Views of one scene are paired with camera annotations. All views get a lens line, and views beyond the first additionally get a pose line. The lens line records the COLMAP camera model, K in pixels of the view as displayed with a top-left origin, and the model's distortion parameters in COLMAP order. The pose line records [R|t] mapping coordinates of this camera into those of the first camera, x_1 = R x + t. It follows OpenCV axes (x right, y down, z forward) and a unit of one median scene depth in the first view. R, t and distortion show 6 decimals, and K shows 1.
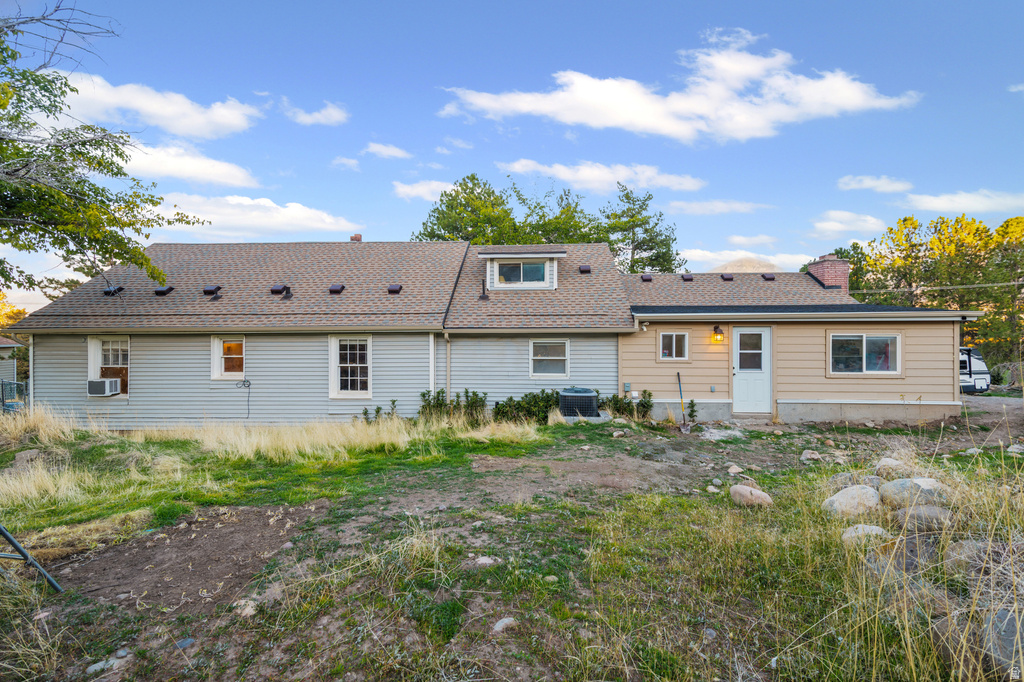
lens RADIAL K [[470.0, 0, 511.5], [0, 470.0, 348.2], [0, 0, 1]] dist [0.020007, -0.000032]
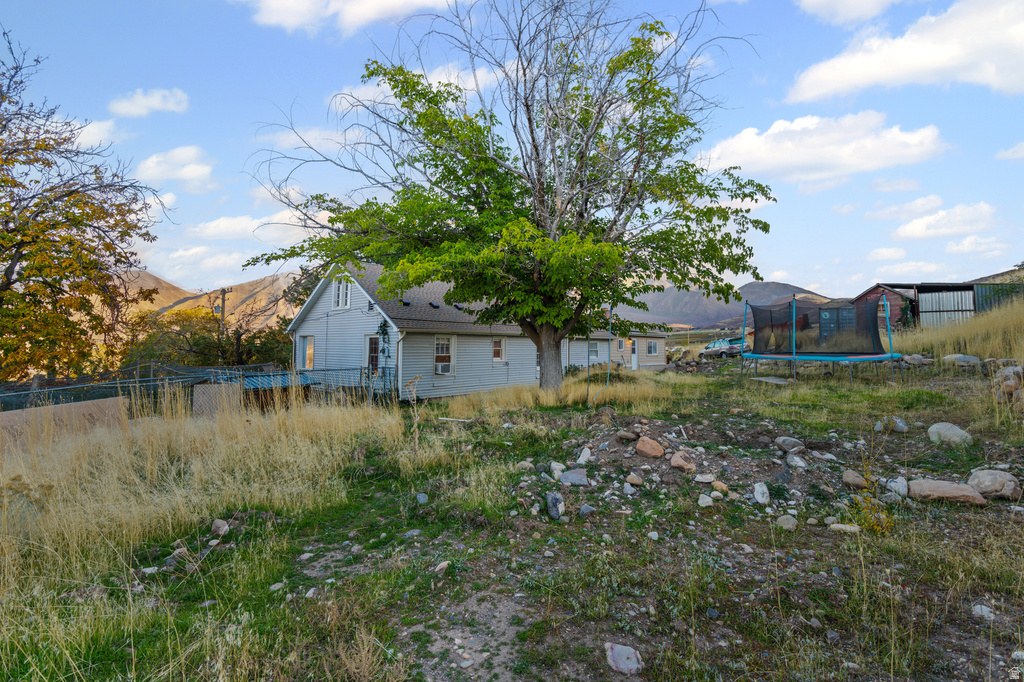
lens RADIAL K [[470.0, 0, 511.5], [0, 470.0, 348.2], [0, 0, 1]] dist [0.020007, -0.000032]
pose [[0.496885, 0.008899, 0.867771, -2.076824], [0.011887, 0.999784, -0.017059, 0.048332], [-0.867735, 0.018791, 0.496672, 0.151685]]
